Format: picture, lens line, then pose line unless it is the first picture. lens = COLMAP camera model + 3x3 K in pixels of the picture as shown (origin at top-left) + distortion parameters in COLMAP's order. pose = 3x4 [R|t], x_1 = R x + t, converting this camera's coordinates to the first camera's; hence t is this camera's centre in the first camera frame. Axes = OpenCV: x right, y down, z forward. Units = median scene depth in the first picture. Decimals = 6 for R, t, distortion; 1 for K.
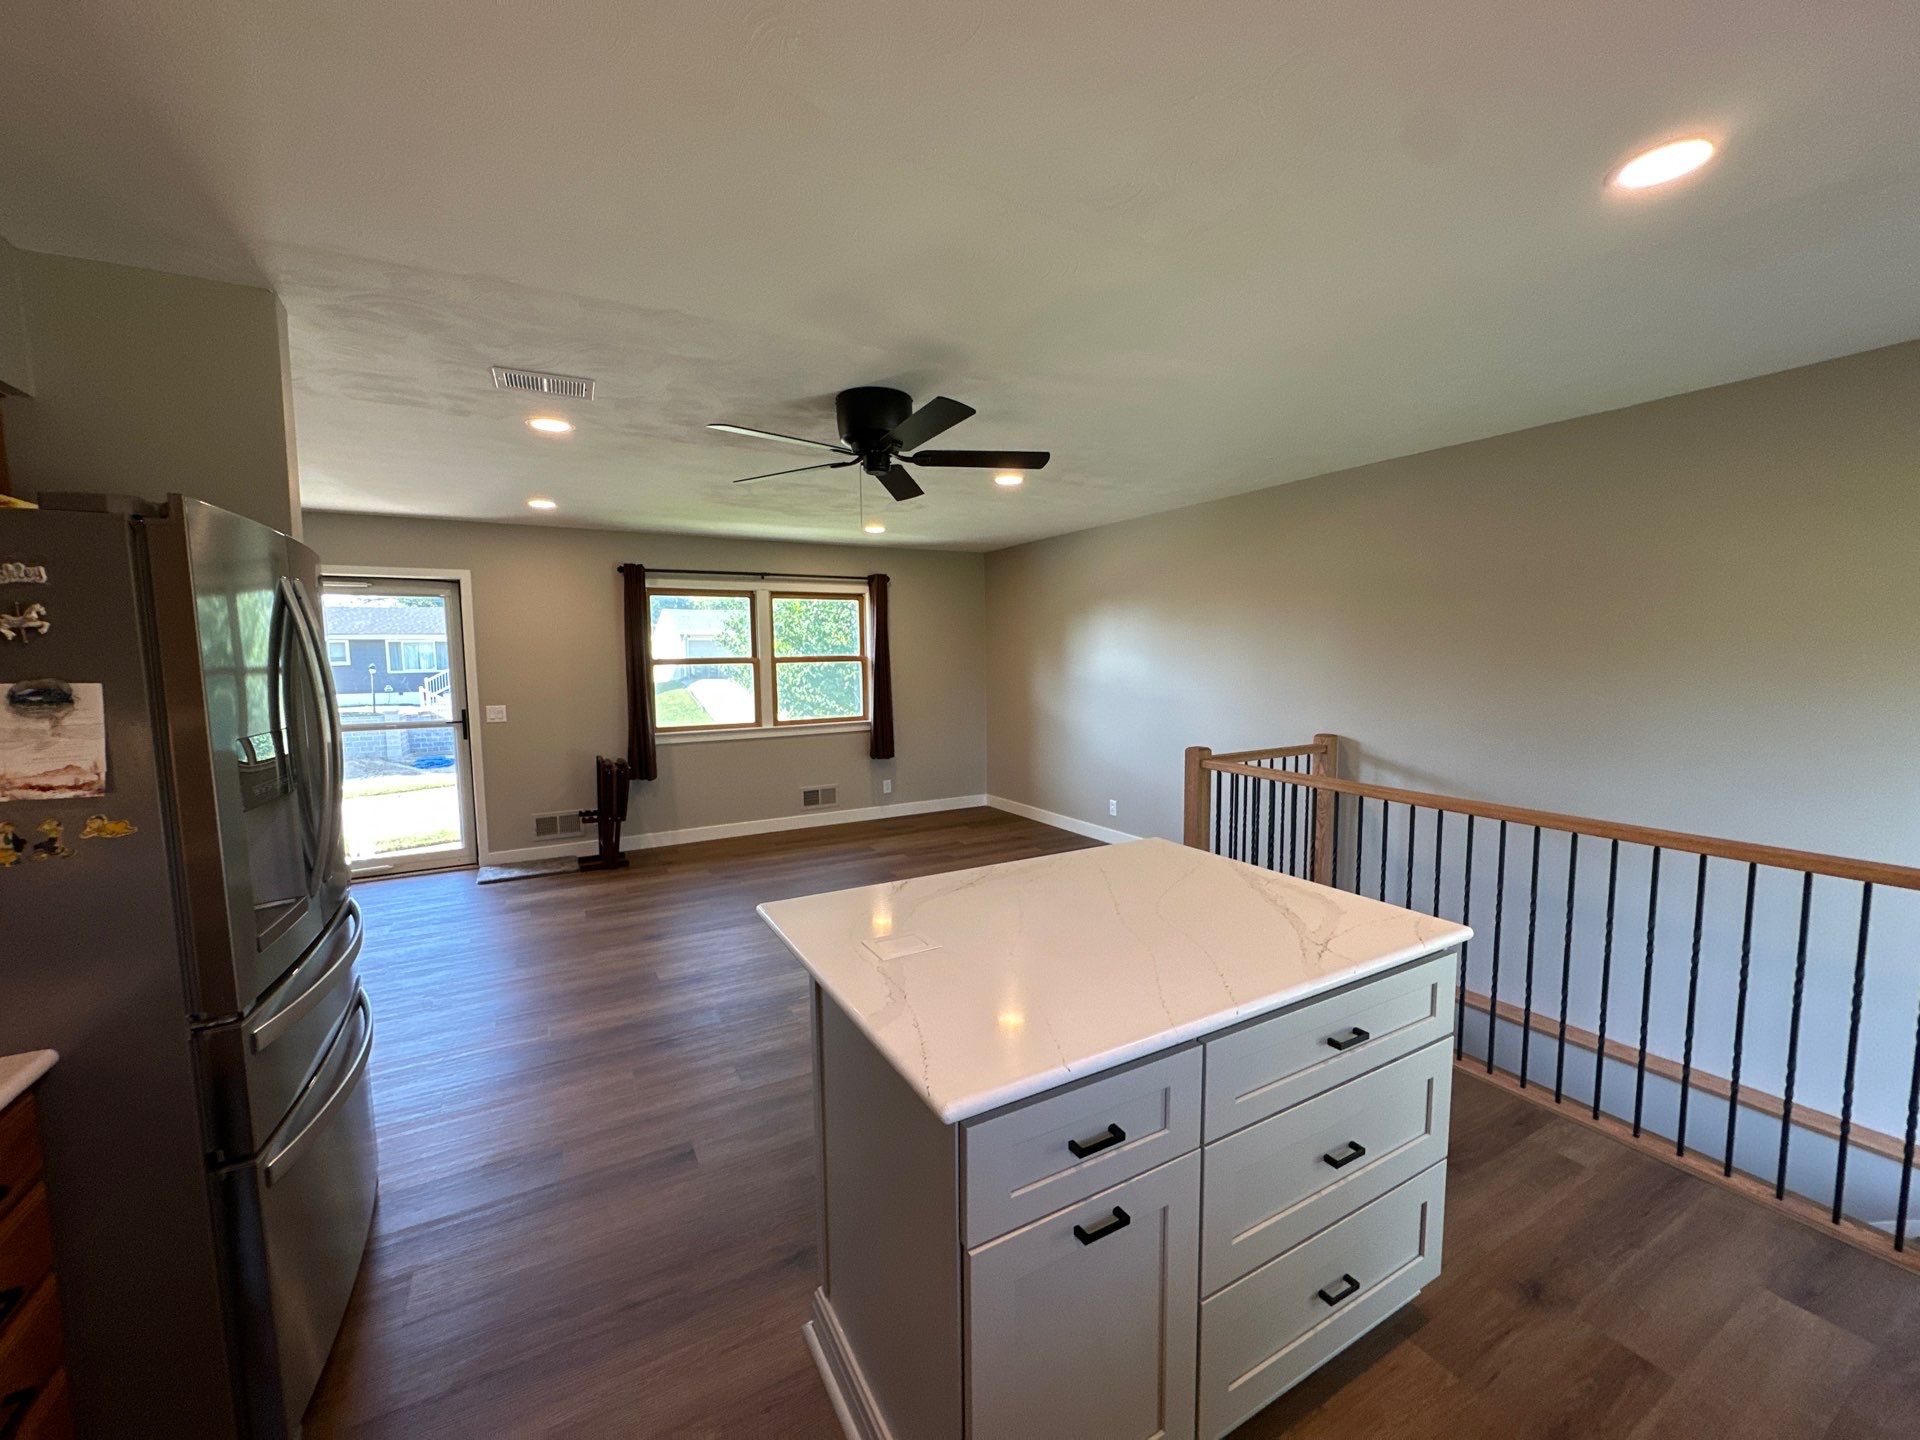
lens RADIAL K [[766.6, 0, 959.9], [0, 766.6, 722.0], [0, 0, 1]] dist [-0.003810, 0.000226]
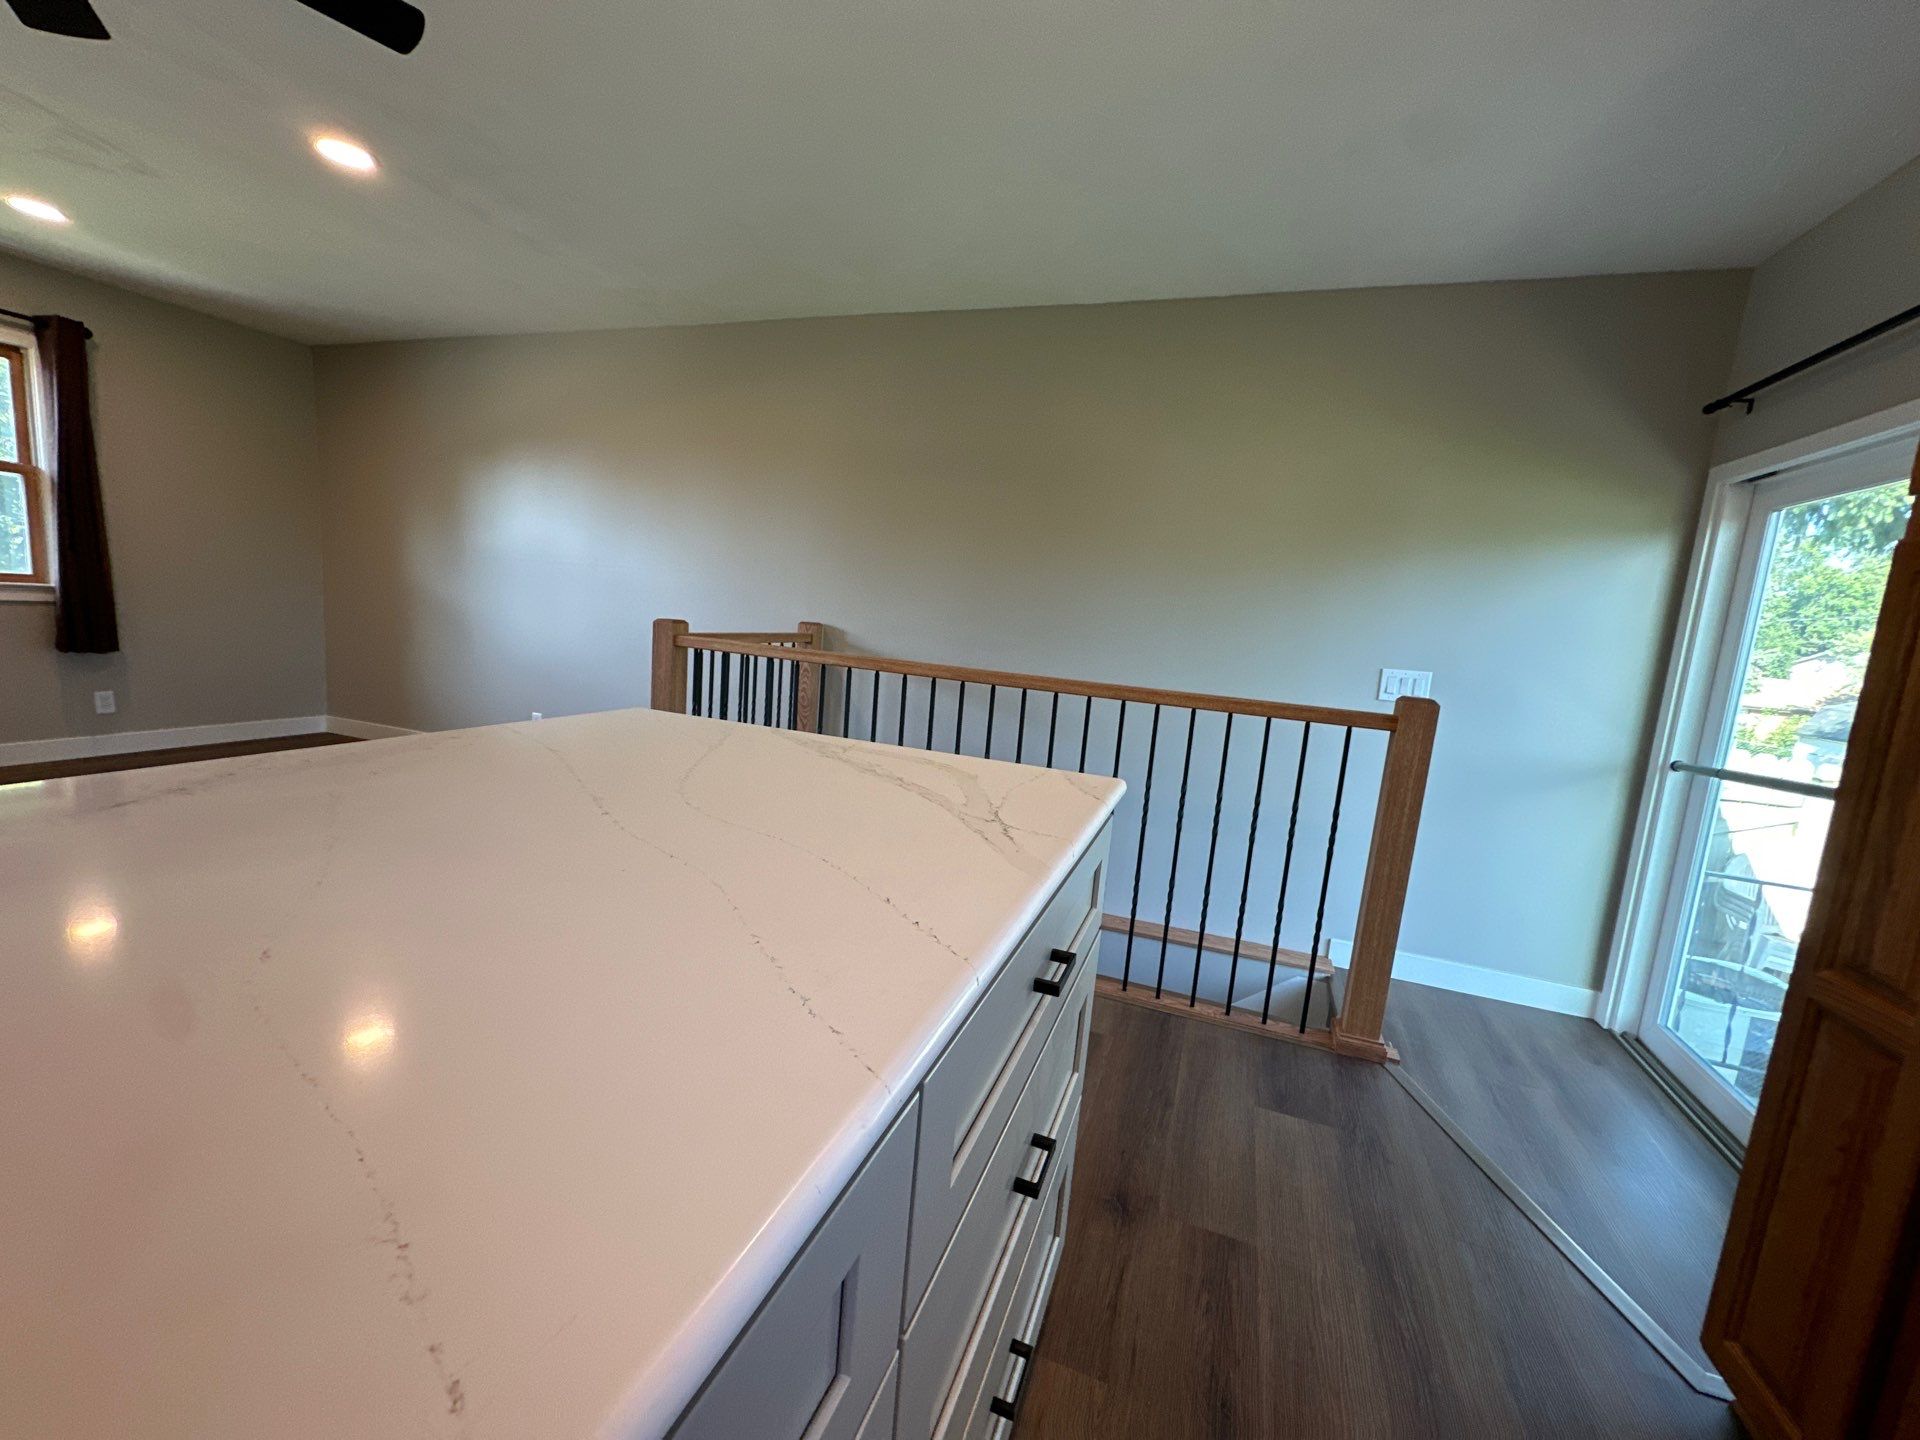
lens RADIAL K [[766.6, 0, 959.3], [0, 766.6, 720.9], [0, 0, 1]] dist [-0.003810, 0.000226]
pose [[0.756517, -0.021442, 0.653623, 0.029636], [-0.029620, 0.997313, 0.067000, 0.067807], [-0.653303, -0.070047, 0.753849, 0.223679]]
